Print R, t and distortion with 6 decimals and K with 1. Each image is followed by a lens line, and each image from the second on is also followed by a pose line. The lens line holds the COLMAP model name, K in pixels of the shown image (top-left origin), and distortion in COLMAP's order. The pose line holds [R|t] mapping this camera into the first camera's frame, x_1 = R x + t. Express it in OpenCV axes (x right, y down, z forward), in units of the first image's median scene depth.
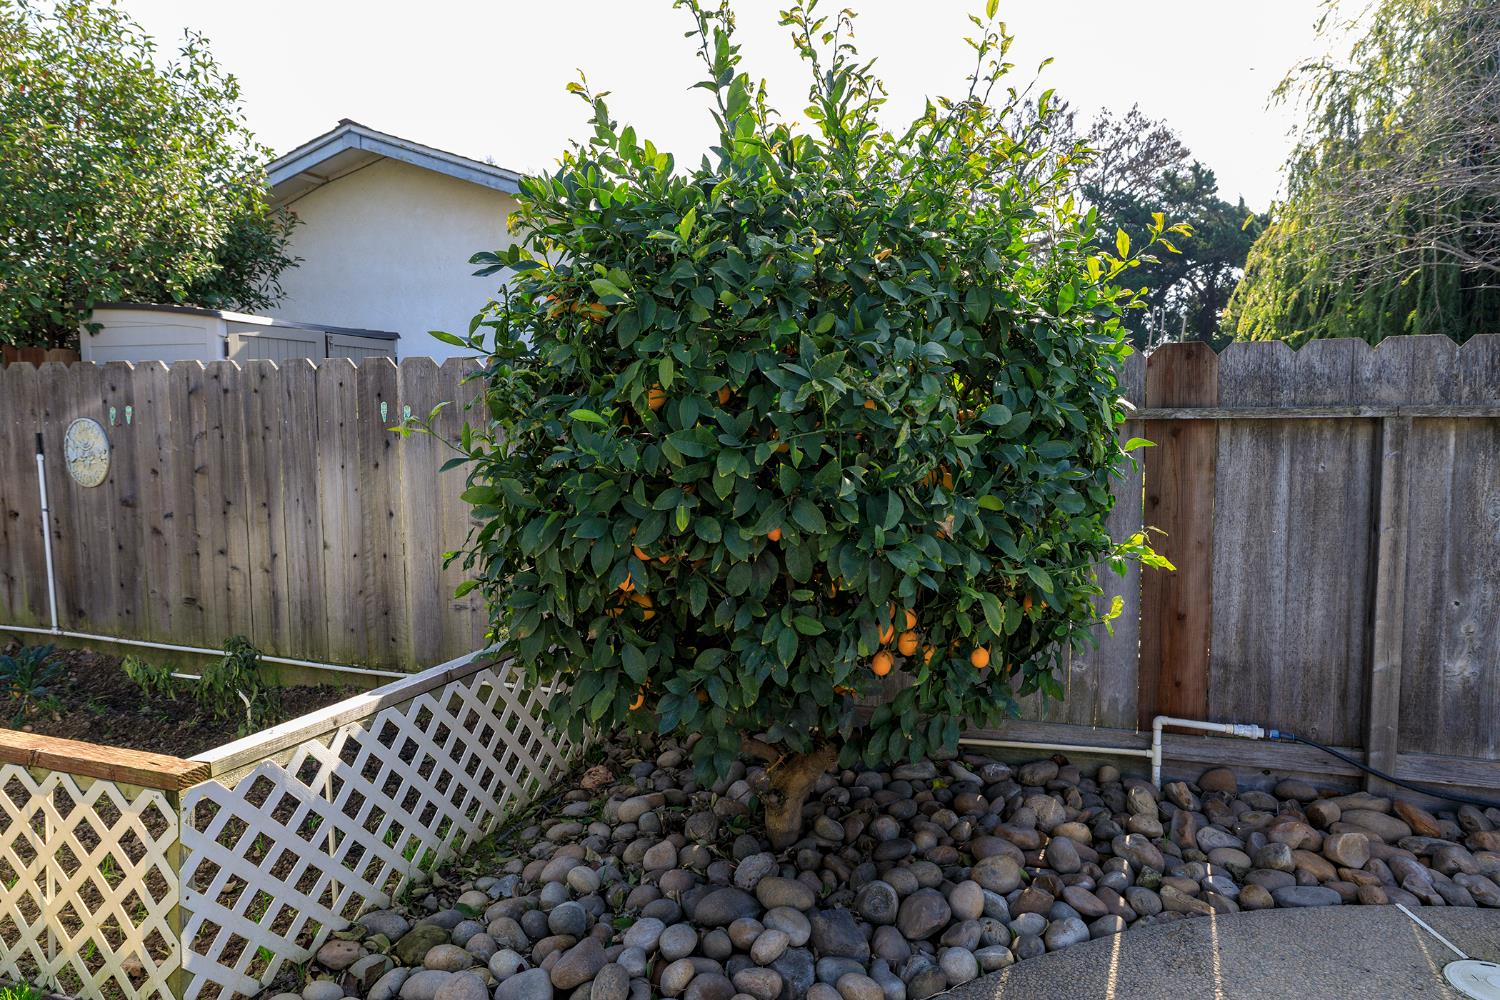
lens RADIAL K [[952.9, 0, 750.0], [0, 952.9, 500.0], [0, 0, 1]] dist [0.000895, -0.000193]
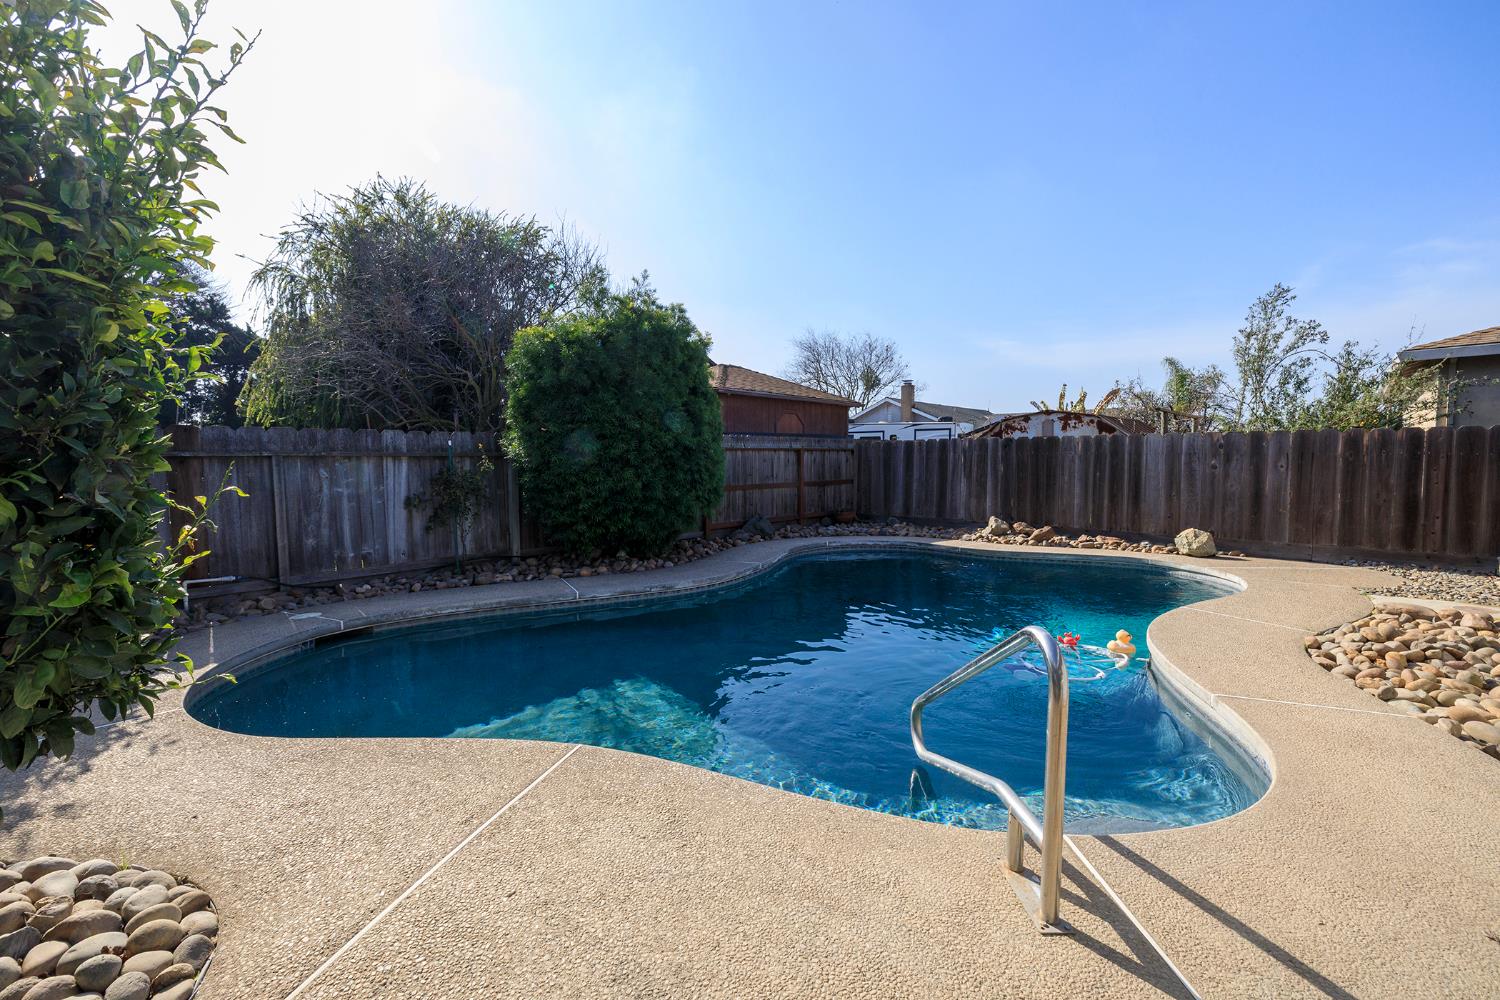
lens RADIAL K [[628.9, 0, 741.5], [0, 628.9, 495.3], [0, 0, 1]] dist [0.000140, 0.000413]
pose [[0.445161, -0.047032, 0.894214, -0.350253], [0.090664, 0.995855, 0.007243, 0.130147], [-0.890849, 0.077849, 0.447580, -0.967318]]
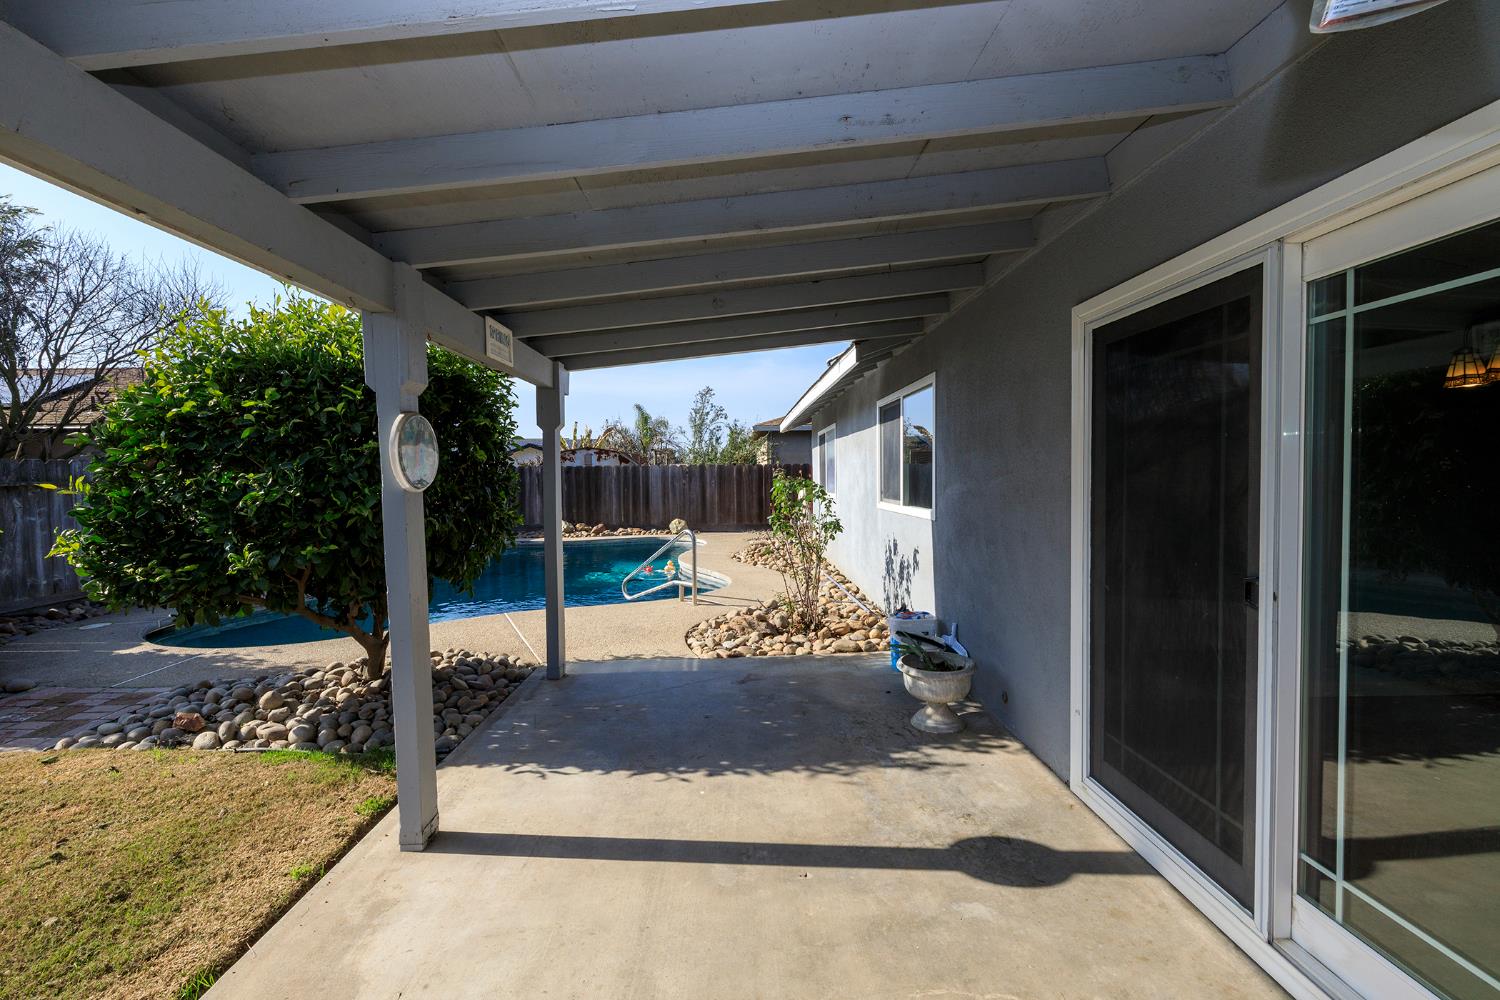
lens RADIAL K [[628.9, 0, 741.5], [0, 628.9, 495.3], [0, 0, 1]] dist [0.000140, 0.000413]
pose [[-0.312305, -0.021279, 0.949743, -1.663001], [0.106979, 0.992602, 0.057417, 0.069876], [-0.943939, 0.119534, -0.307719, -0.523845]]
